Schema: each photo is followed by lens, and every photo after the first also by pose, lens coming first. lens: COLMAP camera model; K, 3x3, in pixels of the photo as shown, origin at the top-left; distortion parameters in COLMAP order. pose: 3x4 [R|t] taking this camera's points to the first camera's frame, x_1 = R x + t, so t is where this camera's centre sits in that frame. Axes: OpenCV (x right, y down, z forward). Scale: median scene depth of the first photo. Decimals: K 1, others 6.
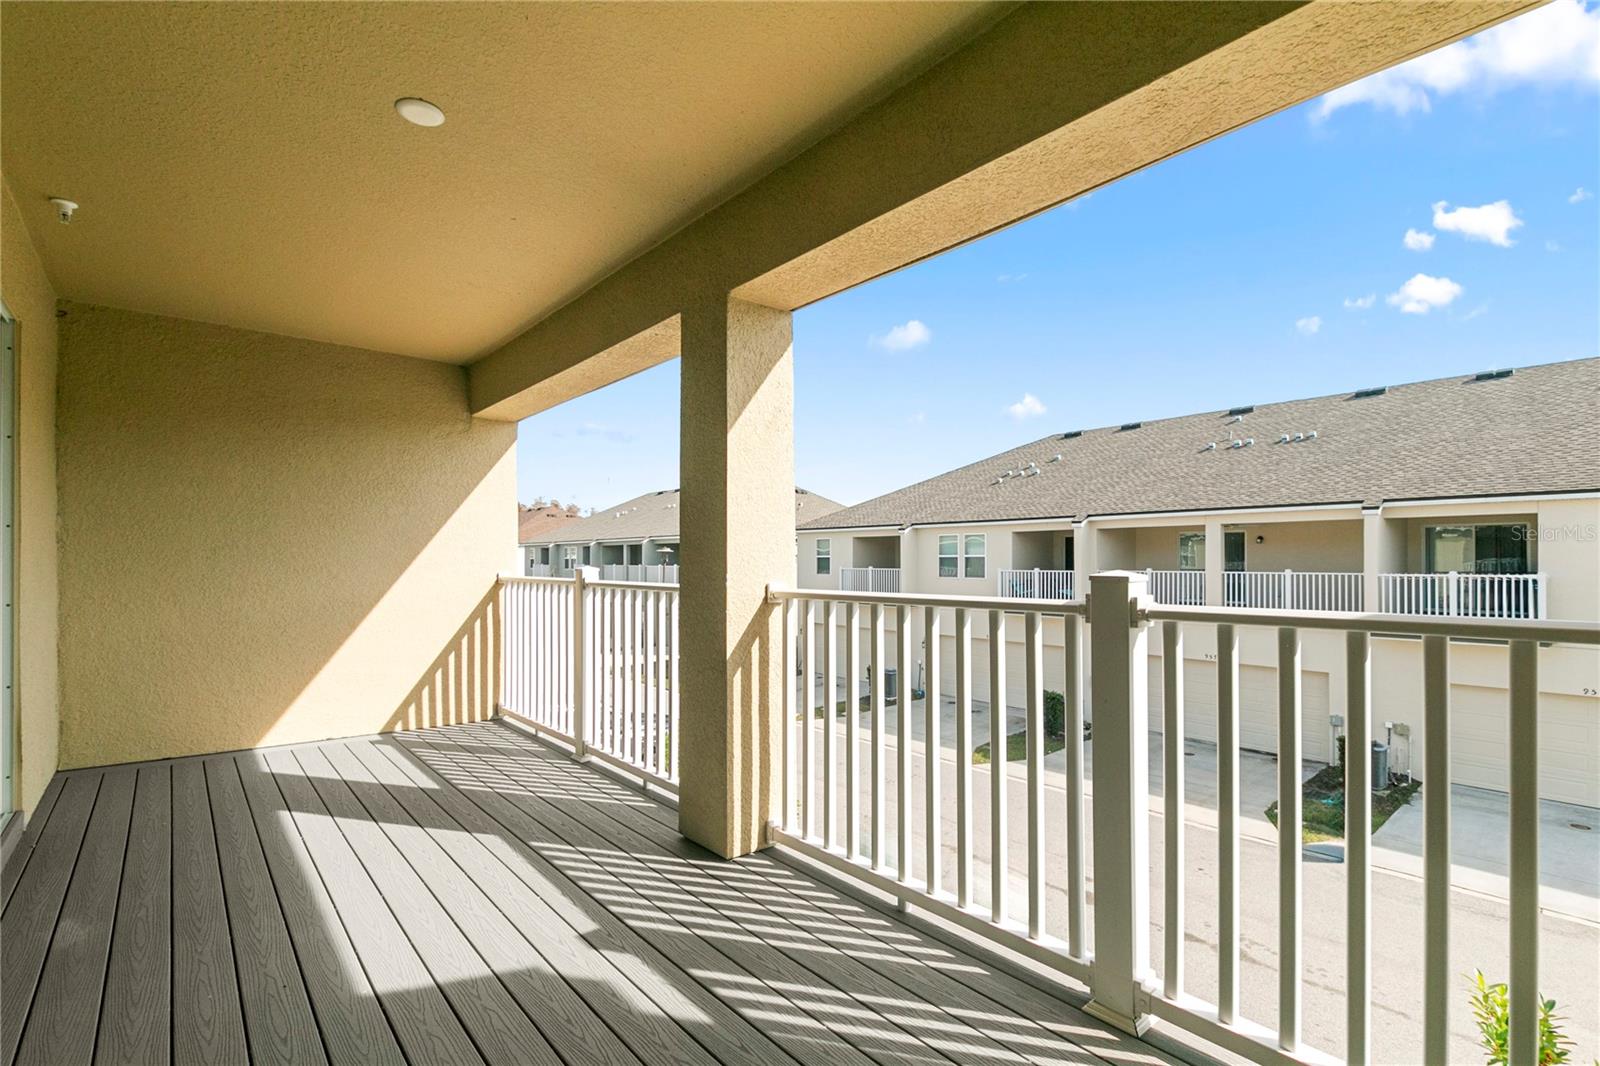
lens RADIAL K [[727.4, 0, 802.0], [0, 727.4, 551.8], [0, 0, 1]] dist [0.011062, 0.000295]
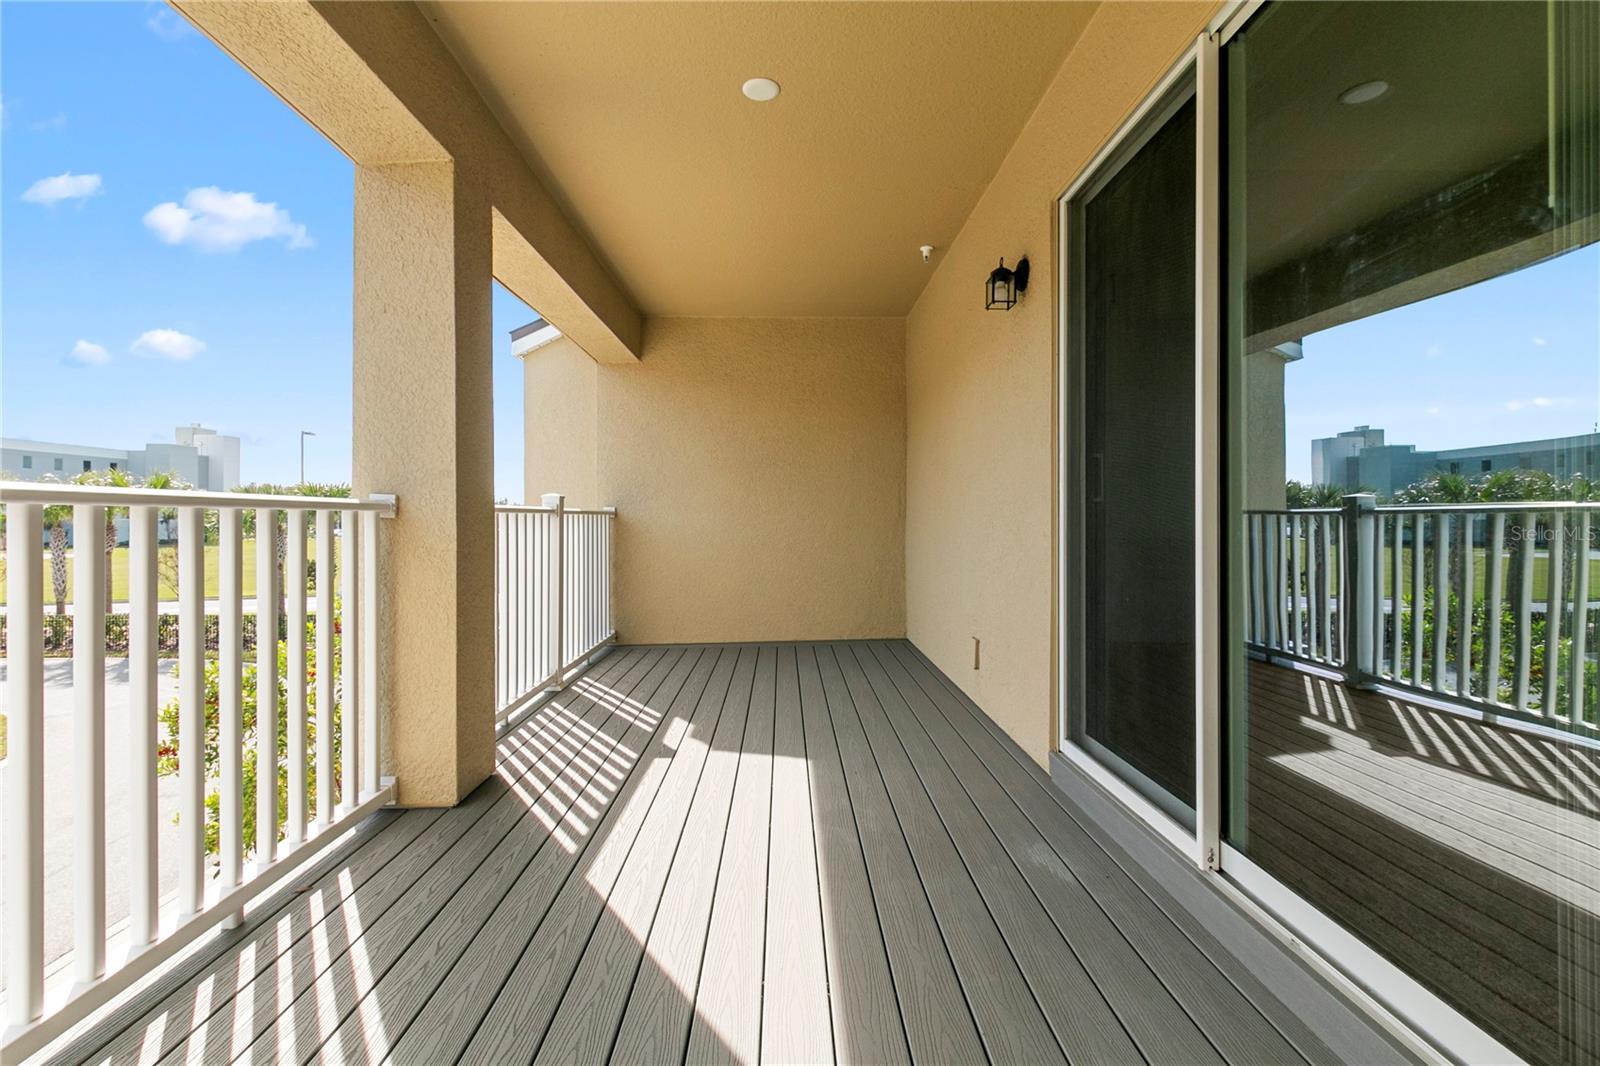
lens RADIAL K [[744.7, 0, 794.8], [0, 744.7, 518.8], [0, 0, 1]] dist [0.001873, 0.000048]
pose [[-0.767802, 0.005263, 0.640665, -1.100542], [0.002495, 0.999983, -0.005224, 0.084794], [-0.640682, -0.002412, -0.767803, 1.559560]]
